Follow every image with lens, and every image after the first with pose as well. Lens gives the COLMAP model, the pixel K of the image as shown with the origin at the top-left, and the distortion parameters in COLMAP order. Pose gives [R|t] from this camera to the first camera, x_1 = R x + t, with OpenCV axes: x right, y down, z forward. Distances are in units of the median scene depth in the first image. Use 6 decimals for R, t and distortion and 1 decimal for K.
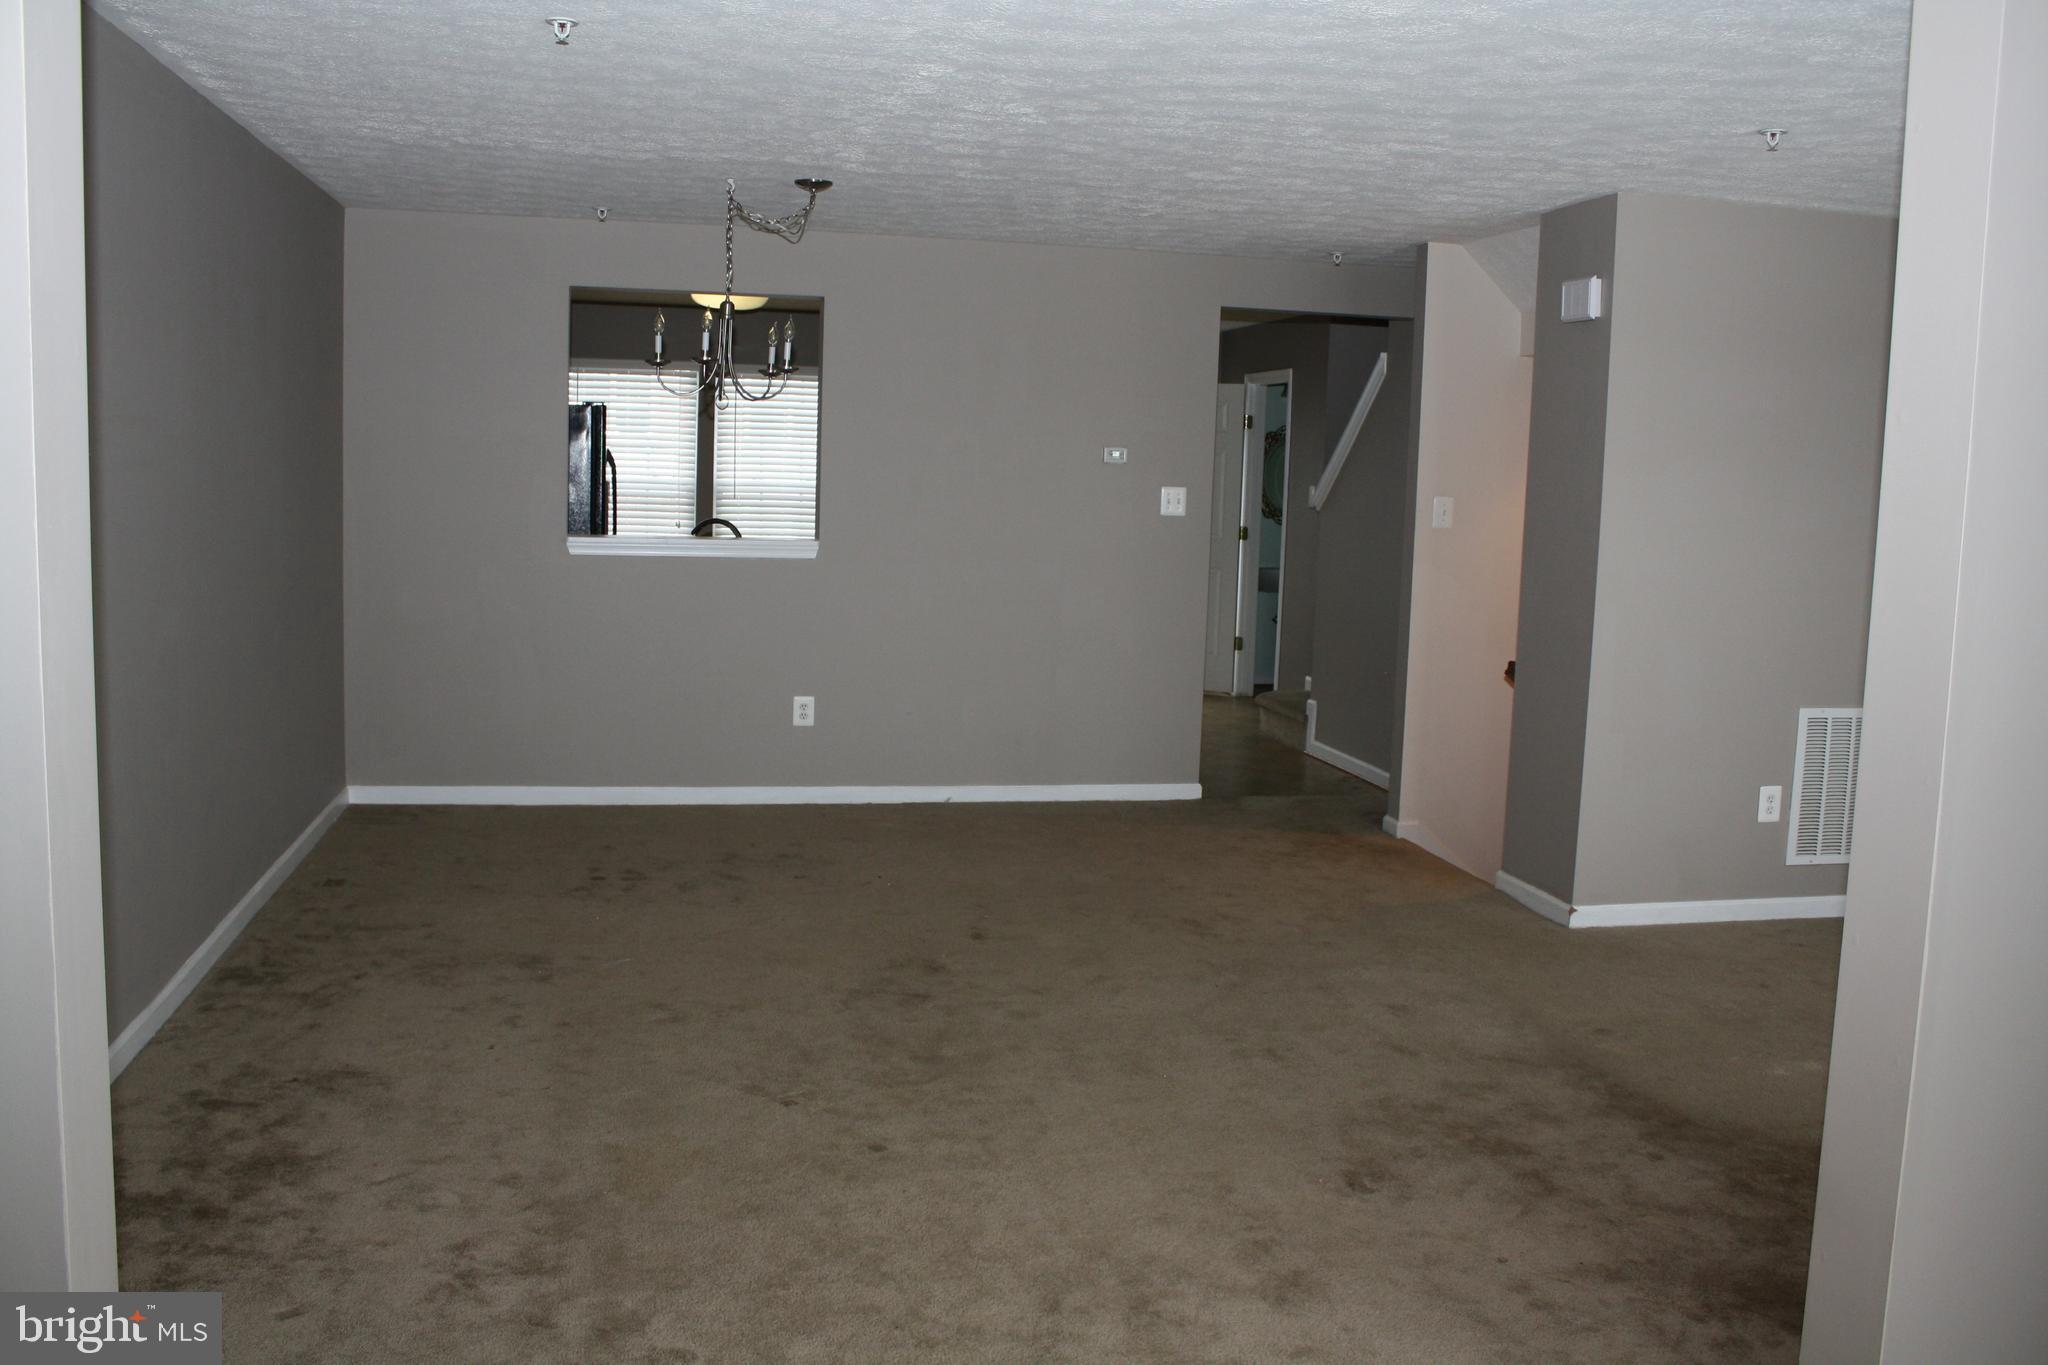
lens RADIAL K [[1742.4, 0, 1024.0], [0, 1742.4, 682.5], [0, 0, 1]] dist [-0.168165, 0.151223]
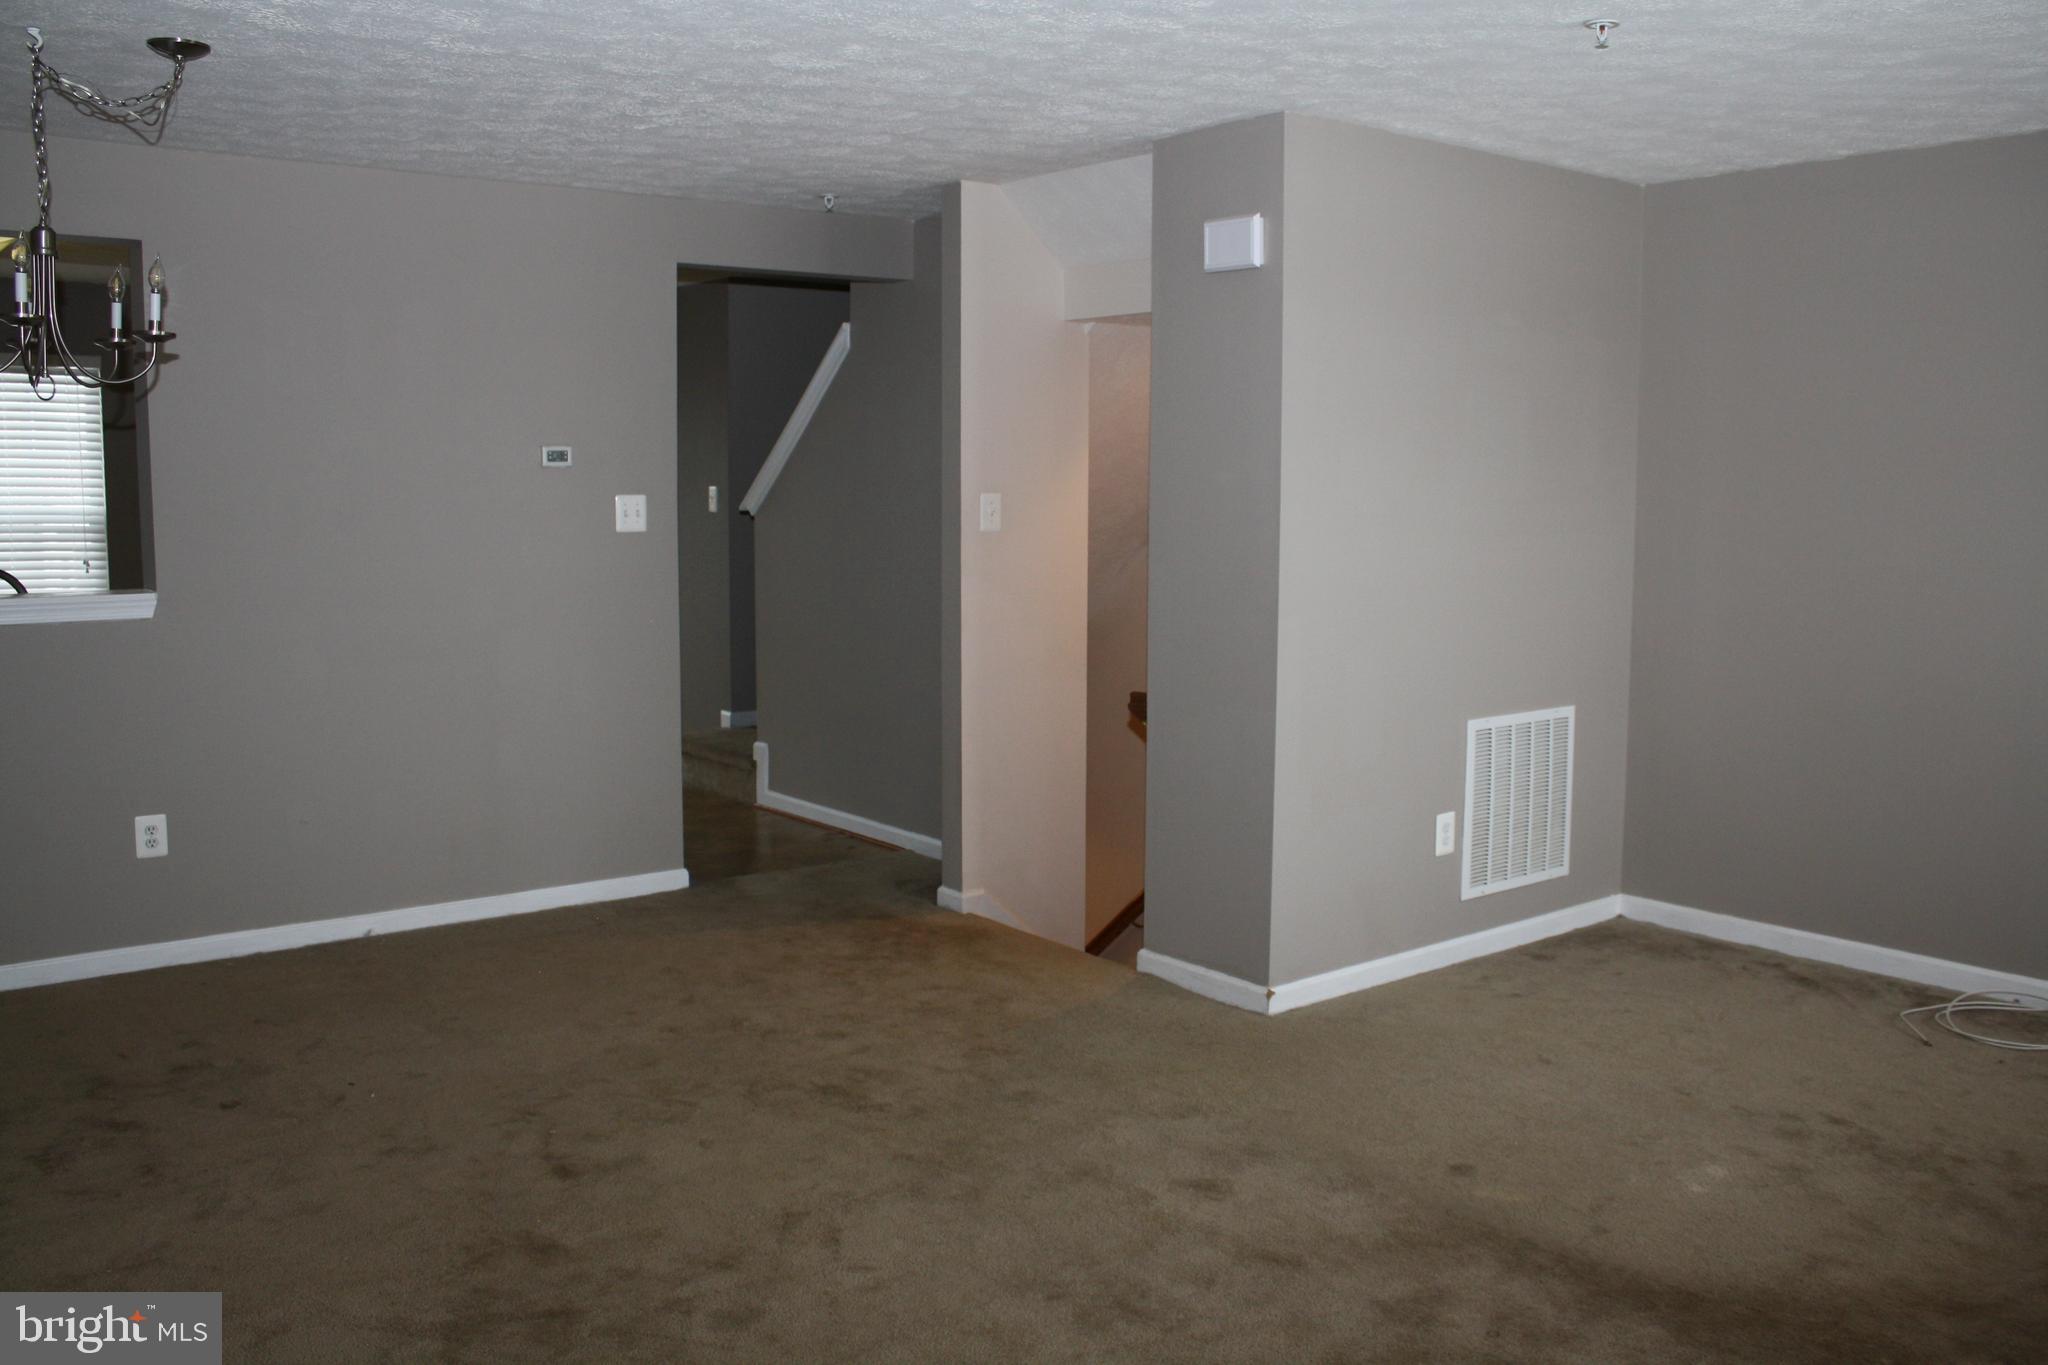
lens RADIAL K [[1742.4, 0, 1024.0], [0, 1742.4, 682.5], [0, 0, 1]] dist [-0.168165, 0.151223]
pose [[0.896553, -0.079725, 0.435703, -0.129346], [0.079039, 0.996676, 0.019733, -0.039401], [-0.435828, 0.016746, 0.899874, 0.298758]]
